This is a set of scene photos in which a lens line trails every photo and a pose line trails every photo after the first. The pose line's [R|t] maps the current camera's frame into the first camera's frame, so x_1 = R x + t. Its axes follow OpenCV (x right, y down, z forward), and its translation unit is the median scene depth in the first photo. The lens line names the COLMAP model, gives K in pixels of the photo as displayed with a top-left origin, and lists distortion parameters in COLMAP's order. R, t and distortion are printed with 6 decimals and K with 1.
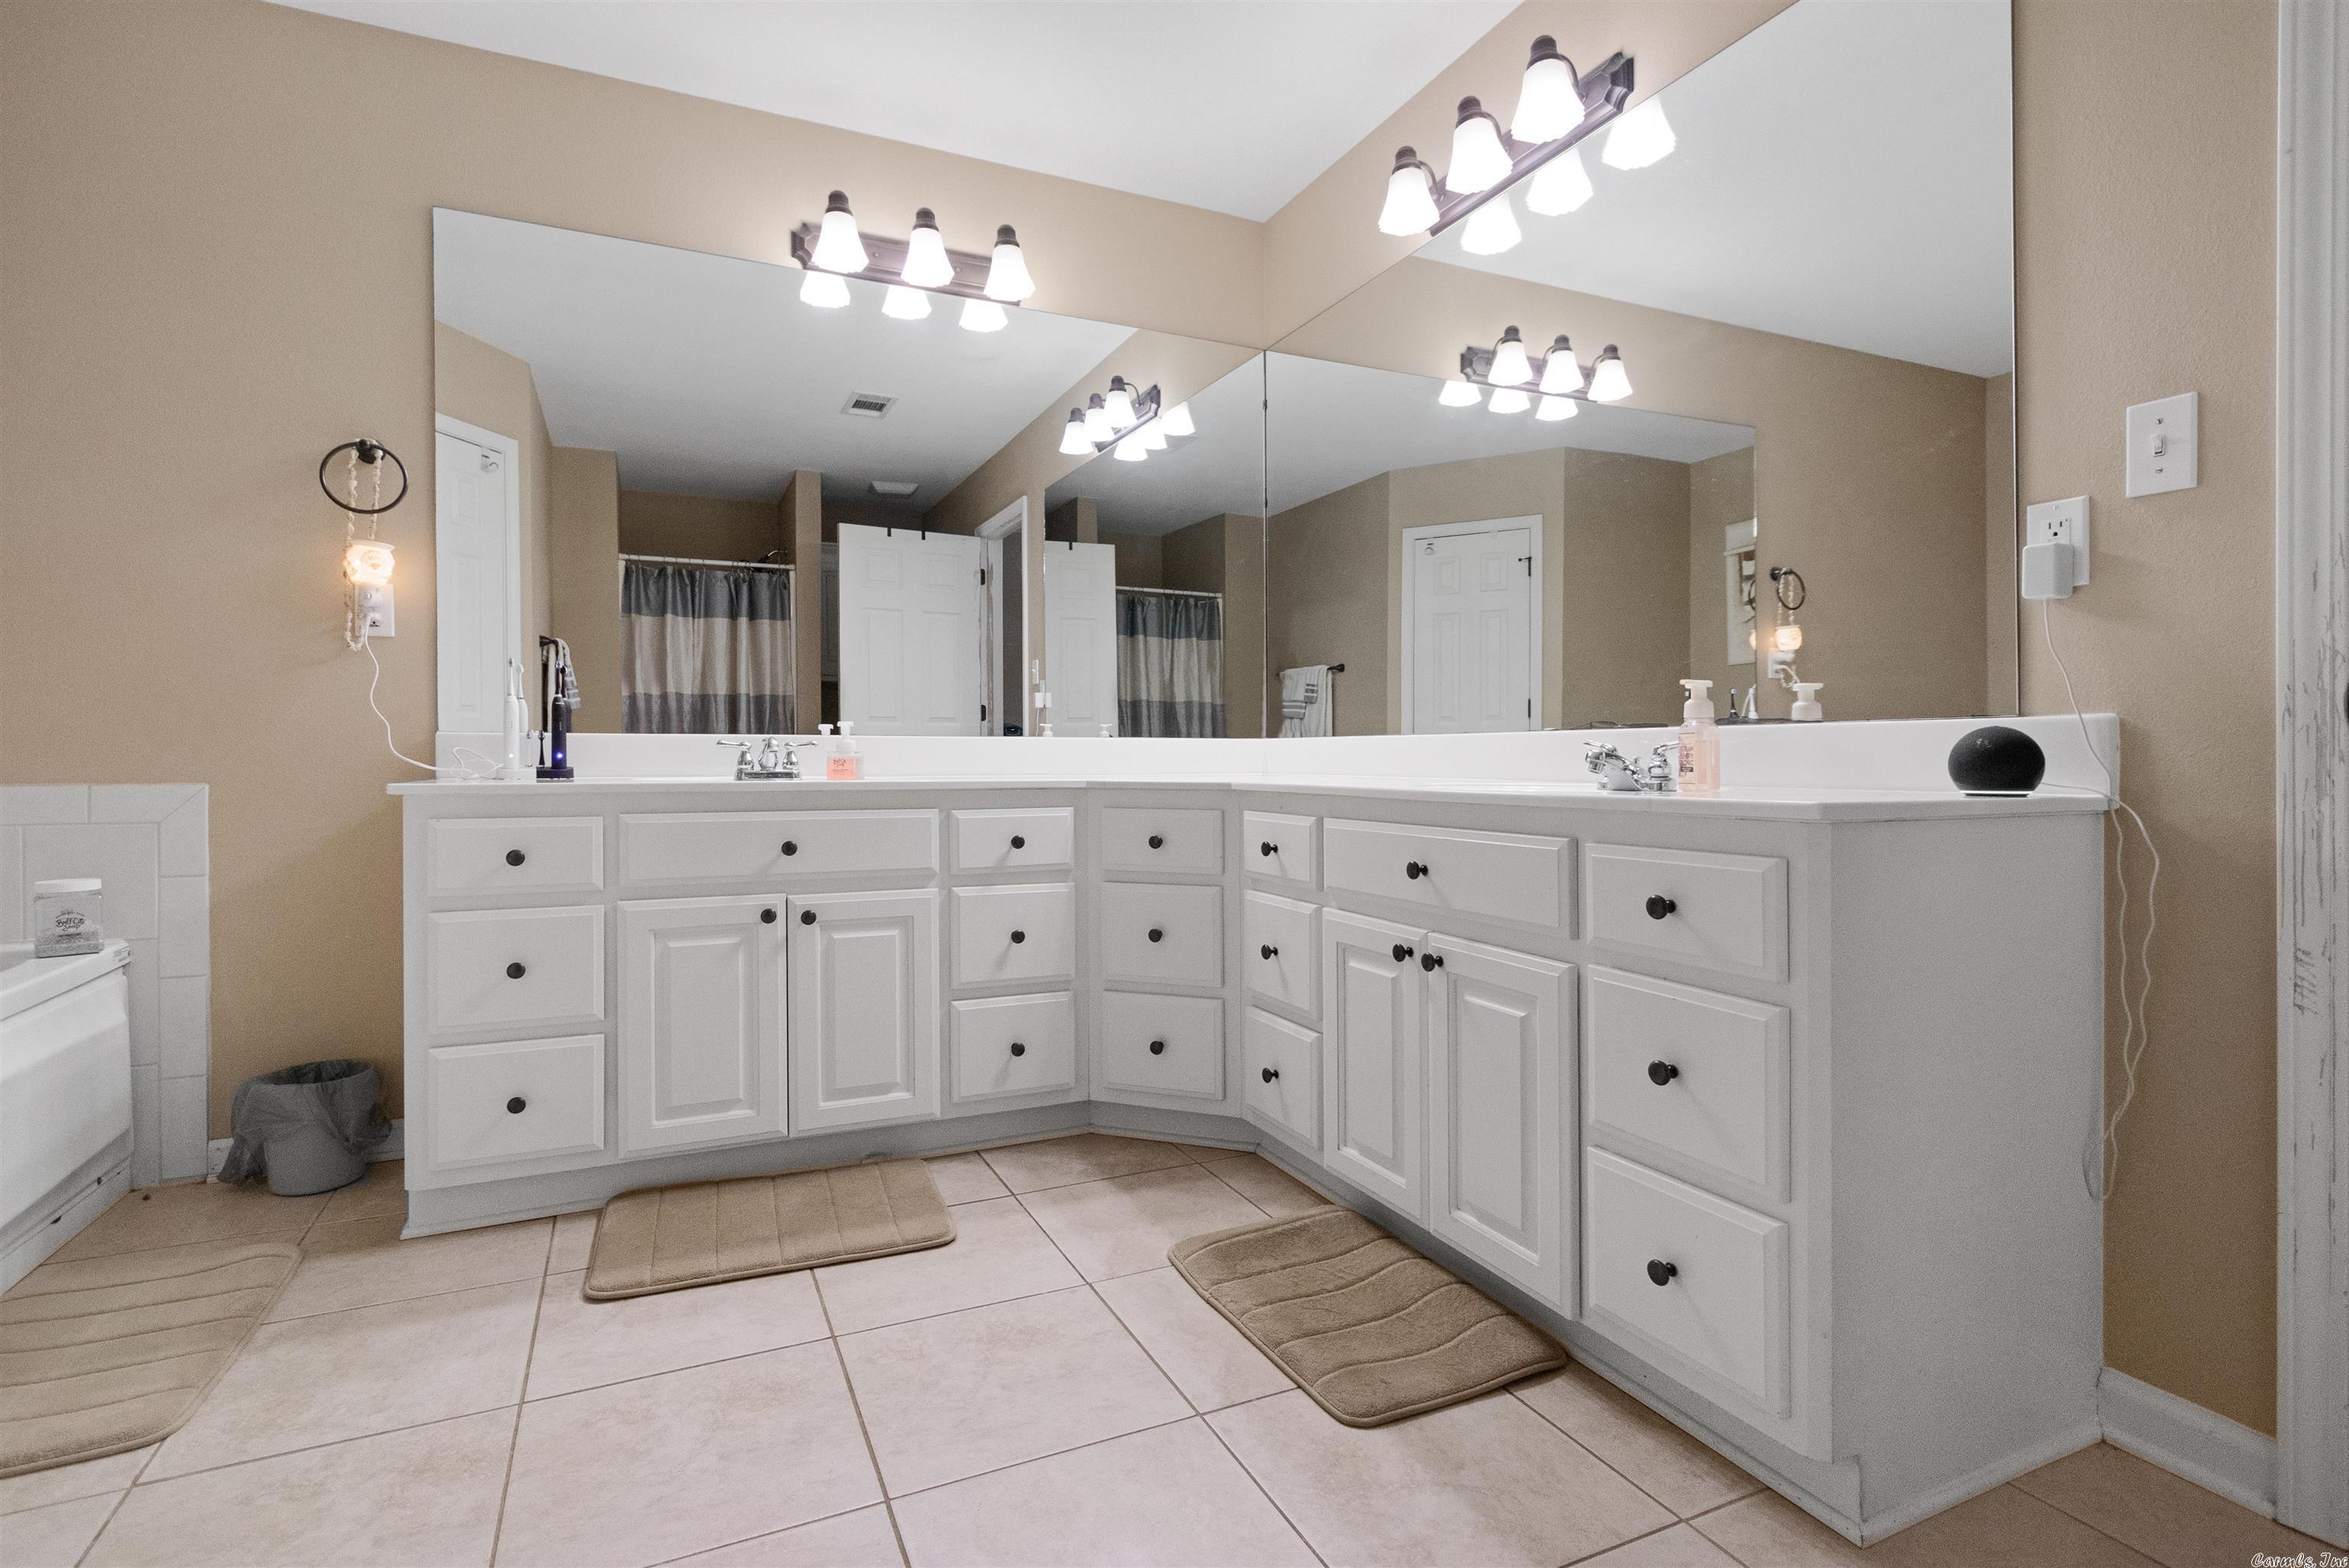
lens RADIAL K [[1106.6, 0, 1130.2], [0, 1106.6, 756.5], [0, 0, 1]] dist [0.005000, -0.000148]
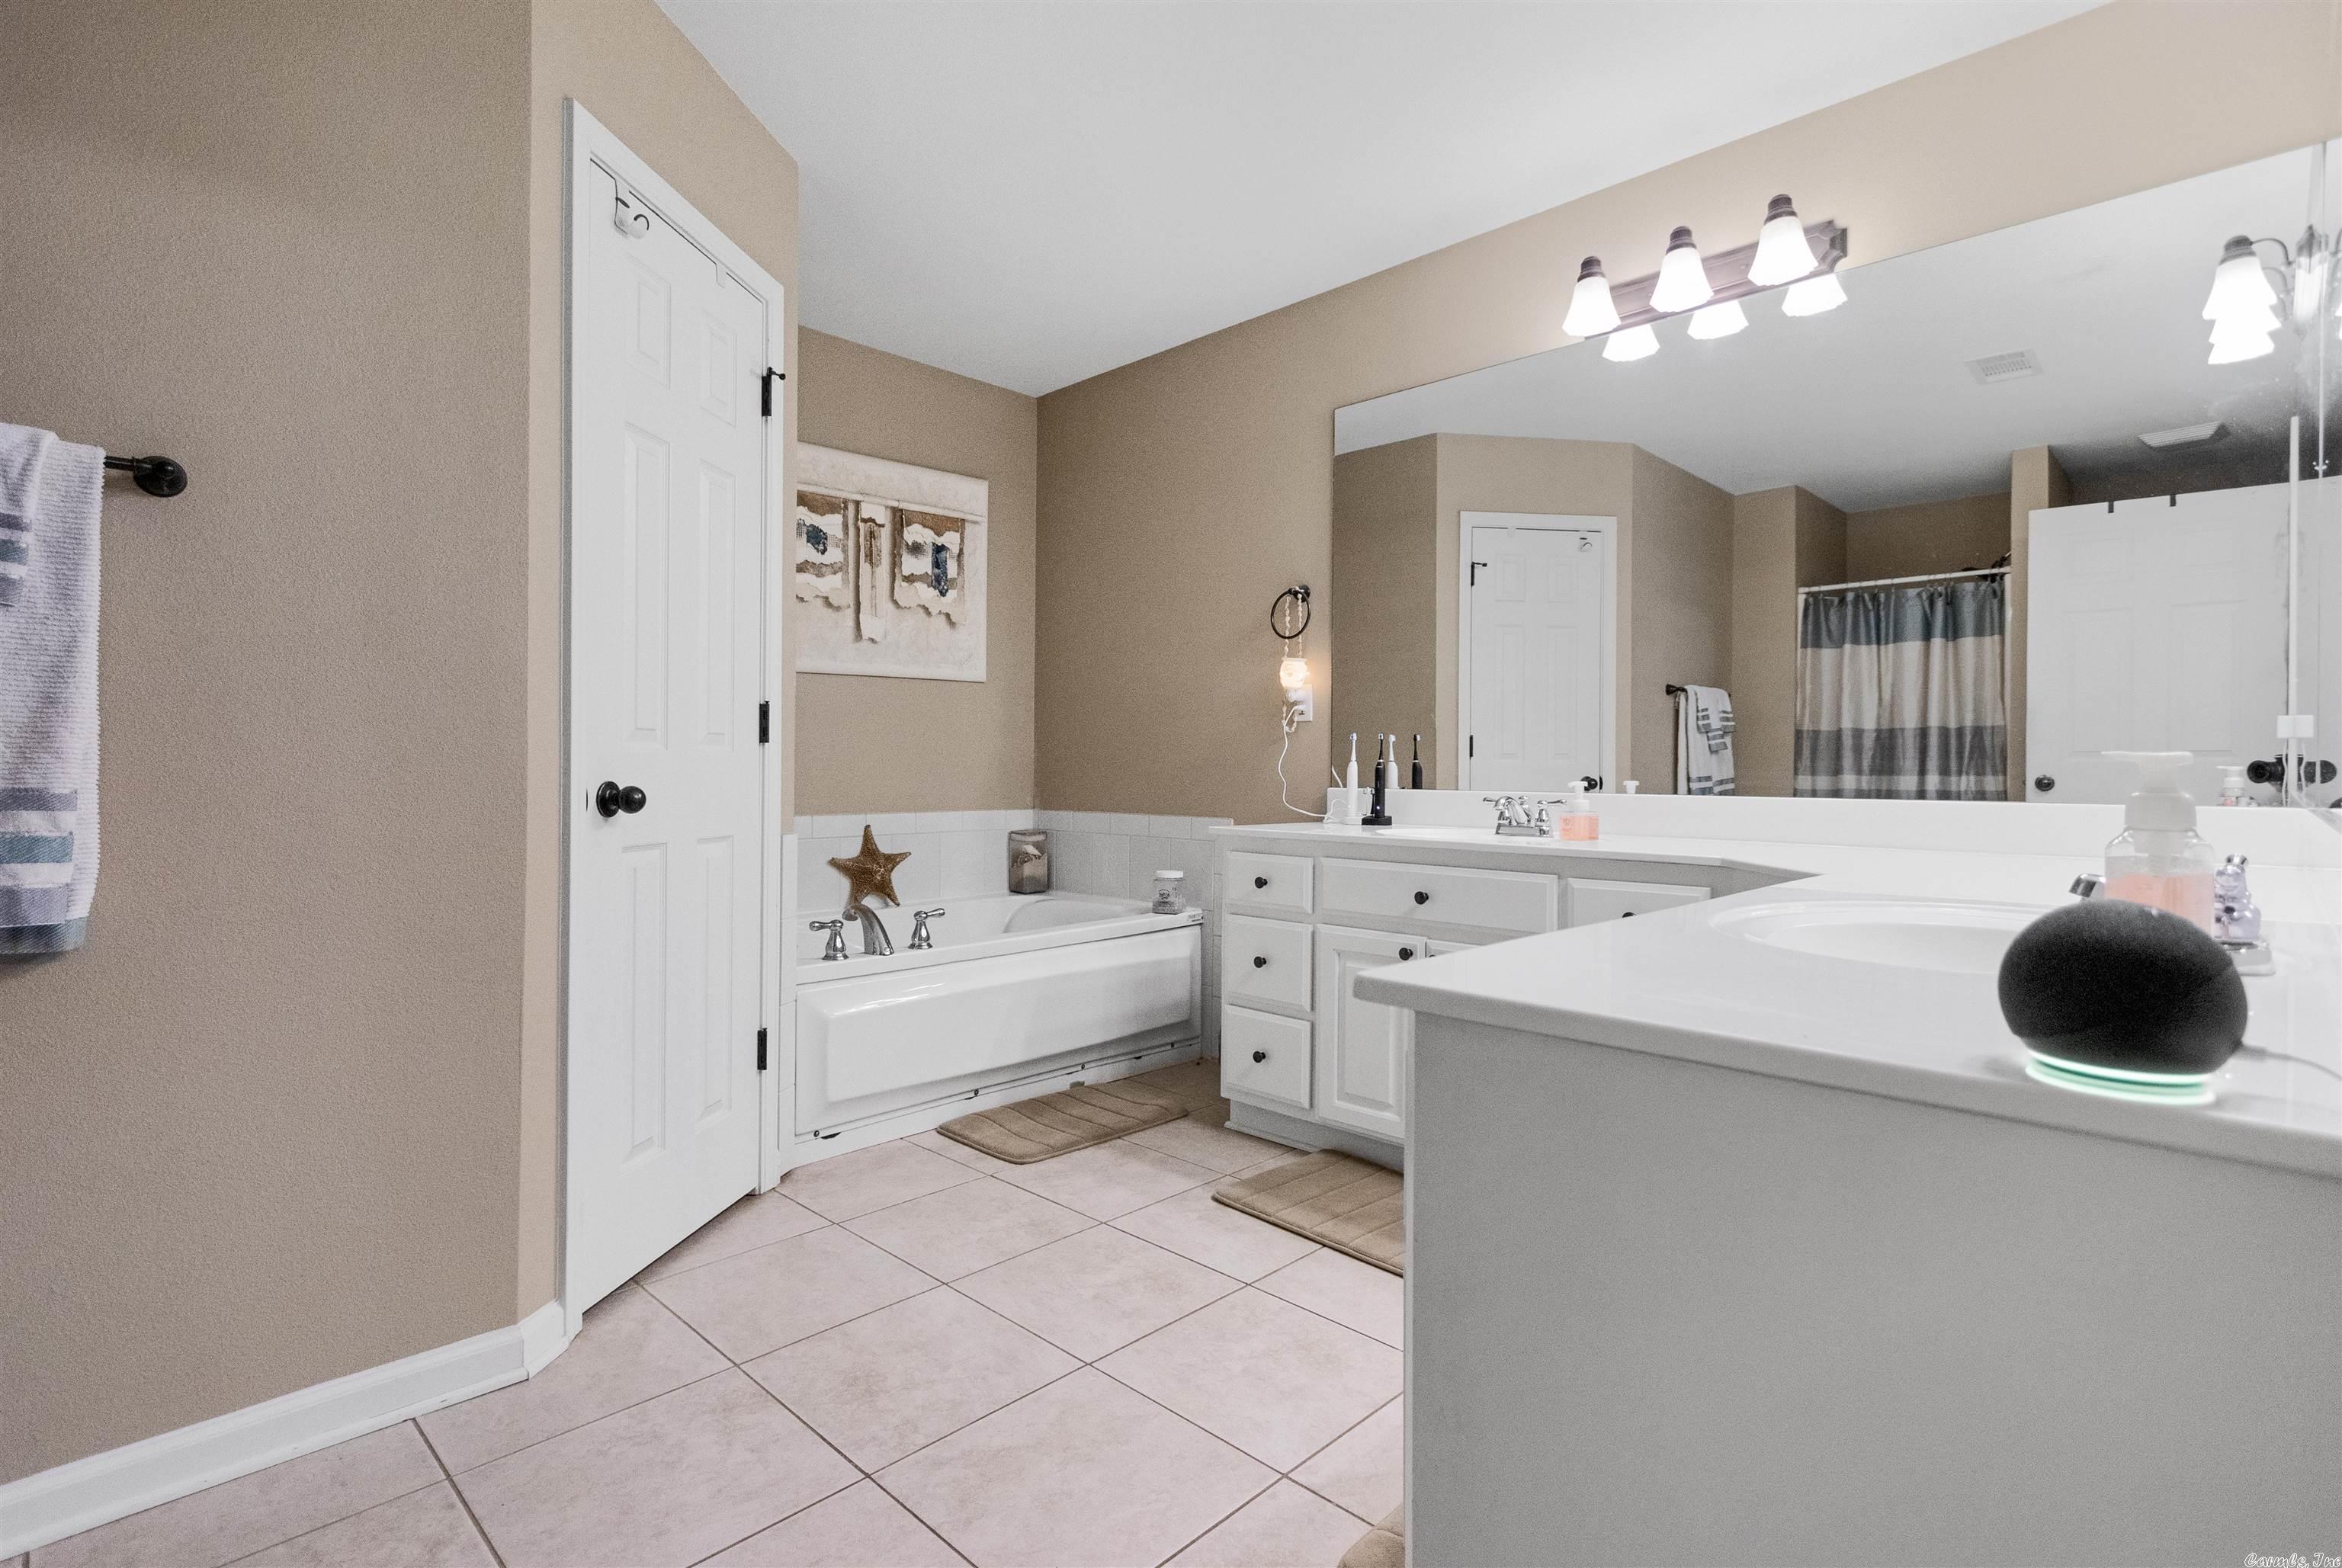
lens RADIAL K [[1103.4, 0, 1173.6], [0, 1103.4, 774.5], [0, 0, 1]] dist [0.005000, -0.000148]
pose [[0.381069, 0.006734, -0.924522, 0.570688], [-0.008878, 0.999954, 0.003624, -0.040842], [0.924504, 0.006826, 0.381111, 0.290104]]
